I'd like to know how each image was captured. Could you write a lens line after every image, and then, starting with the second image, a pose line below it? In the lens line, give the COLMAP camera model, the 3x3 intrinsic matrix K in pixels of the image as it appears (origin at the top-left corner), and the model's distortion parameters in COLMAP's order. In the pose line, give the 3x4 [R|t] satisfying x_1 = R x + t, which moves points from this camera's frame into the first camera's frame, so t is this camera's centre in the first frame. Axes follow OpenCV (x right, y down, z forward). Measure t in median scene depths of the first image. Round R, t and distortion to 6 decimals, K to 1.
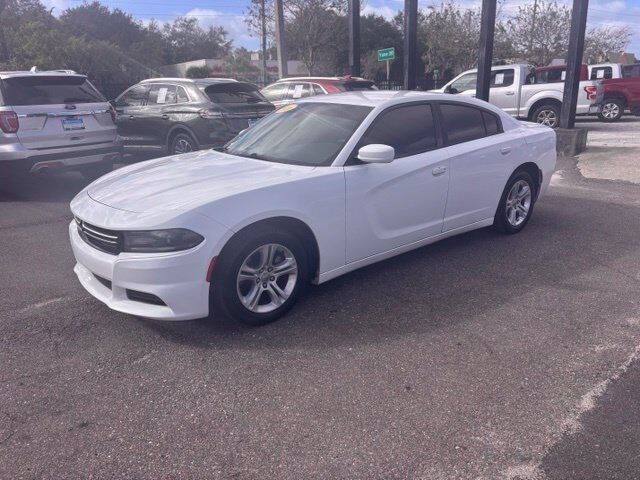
lens RADIAL K [[496.3, 0, 320.0], [0, 496.3, 240.0], [0, 0, 1]] dist [0.056339, -0.058271]
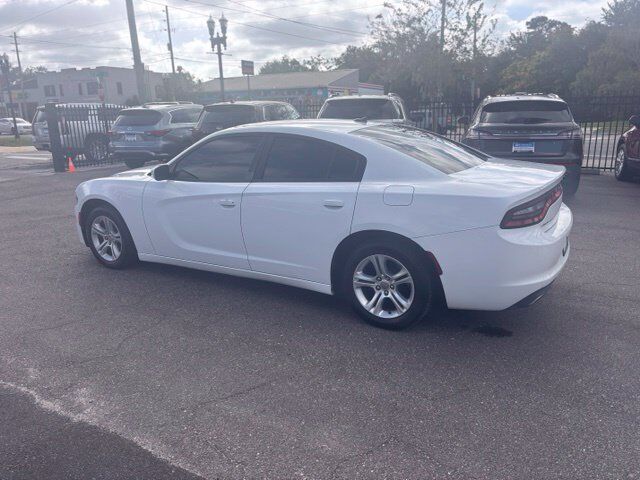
lens RADIAL K [[482.7, 0, 320.0], [0, 482.7, 240.0], [0, 0, 1]] dist [0.048417, -0.059160]
pose [[0.336973, 0.258553, -0.905317, 0.756040], [-0.261533, 0.949417, 0.173801, -0.180546], [0.904461, 0.178204, 0.387548, 0.511663]]
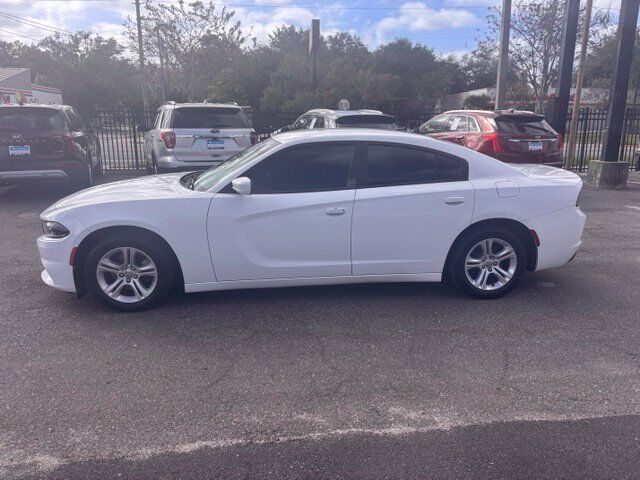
lens RADIAL K [[490.8, 0, 318.9], [0, 490.8, 237.7], [0, 0, 1]] dist [0.041691, -0.060721]
pose [[0.832987, 0.158032, -0.530245, 0.466346], [-0.184663, 0.982798, 0.002813, -0.052798], [0.521568, 0.095574, 0.847840, 0.101721]]
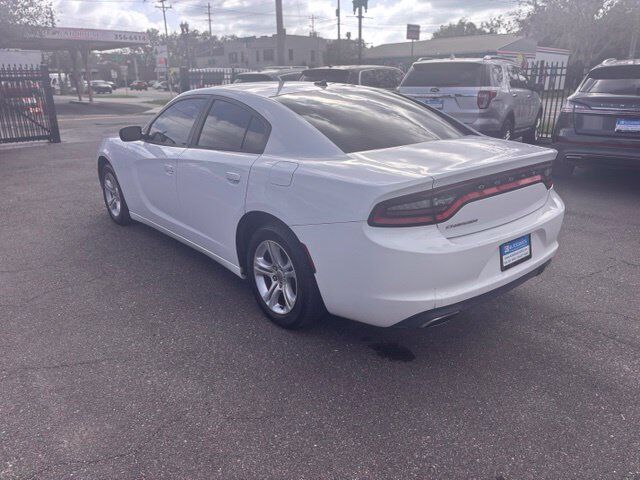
lens RADIAL K [[482.7, 0, 320.0], [0, 482.7, 240.0], [0, 0, 1]] dist [0.048417, -0.059160]
pose [[0.002272, 0.333903, -0.942605, 0.734787], [-0.283549, 0.904135, 0.319592, -0.249228], [0.958955, 0.266549, 0.096732, 0.775385]]
